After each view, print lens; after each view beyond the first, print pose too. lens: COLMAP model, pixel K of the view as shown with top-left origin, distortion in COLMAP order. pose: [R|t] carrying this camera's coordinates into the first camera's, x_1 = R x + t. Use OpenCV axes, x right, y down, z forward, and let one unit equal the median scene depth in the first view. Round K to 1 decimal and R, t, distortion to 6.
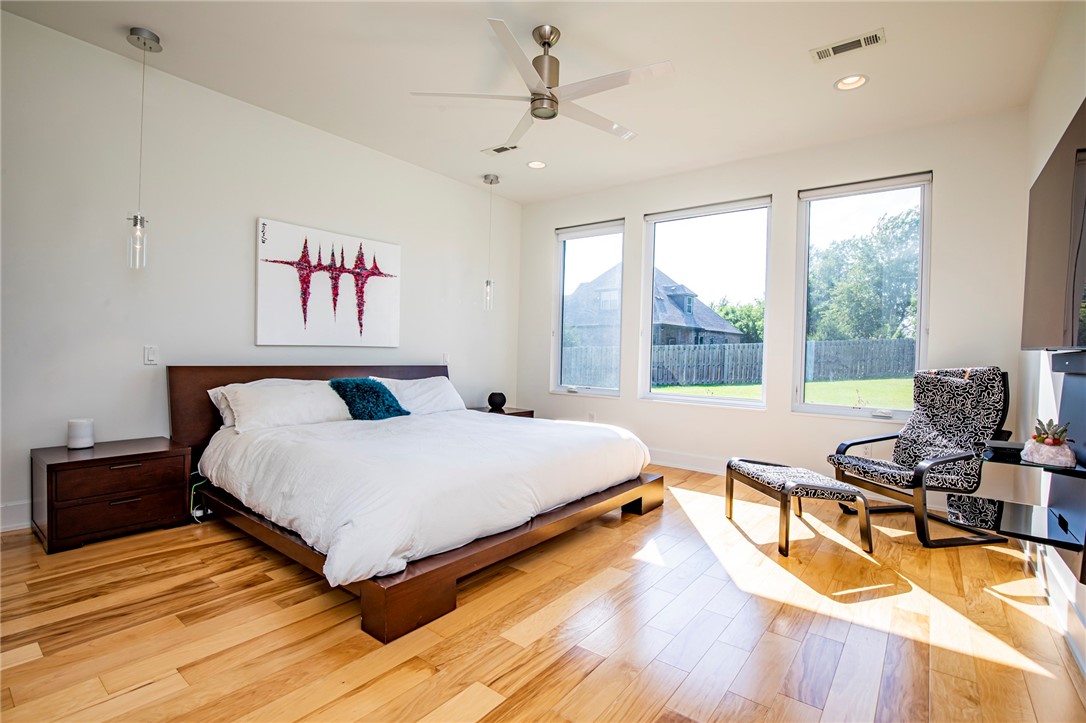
lens RADIAL K [[507.9, 0, 547.2], [0, 507.9, 361.6], [0, 0, 1]] dist [-0.026364, 0.000610]
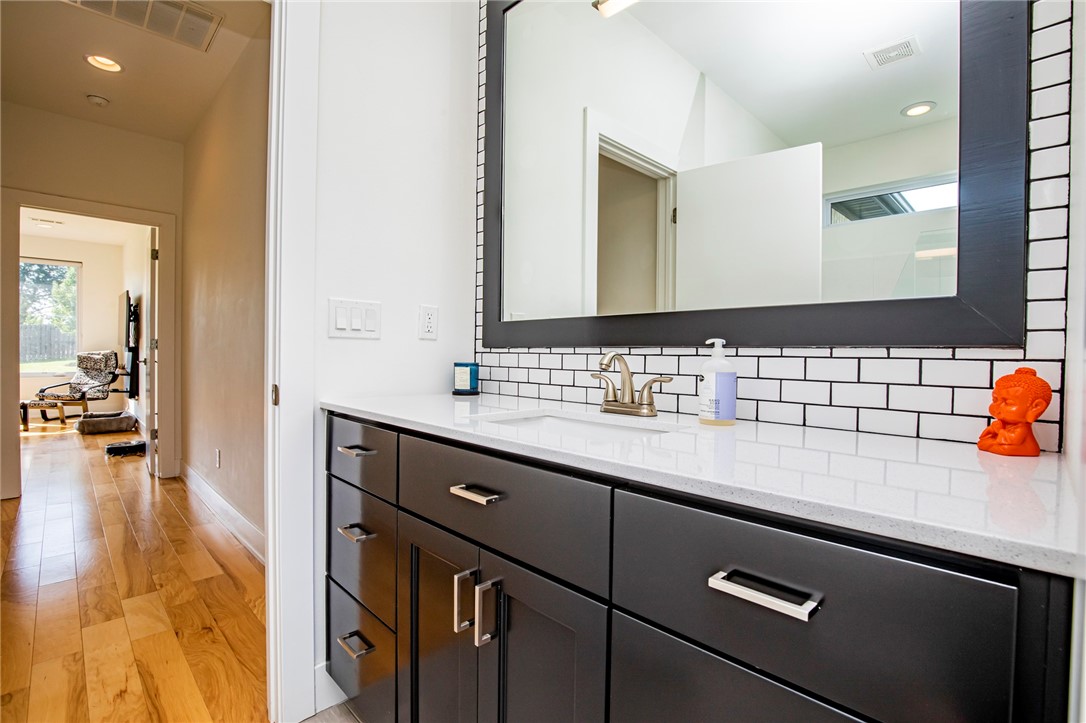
lens RADIAL K [[507.9, 0, 547.2], [0, 507.9, 361.6], [0, 0, 1]] dist [-0.026364, 0.000610]
pose [[0.143005, -0.034040, 0.989136, -1.196524], [0.002665, 0.999418, 0.034008, -0.012499], [-0.989718, -0.002228, 0.143013, -1.437803]]
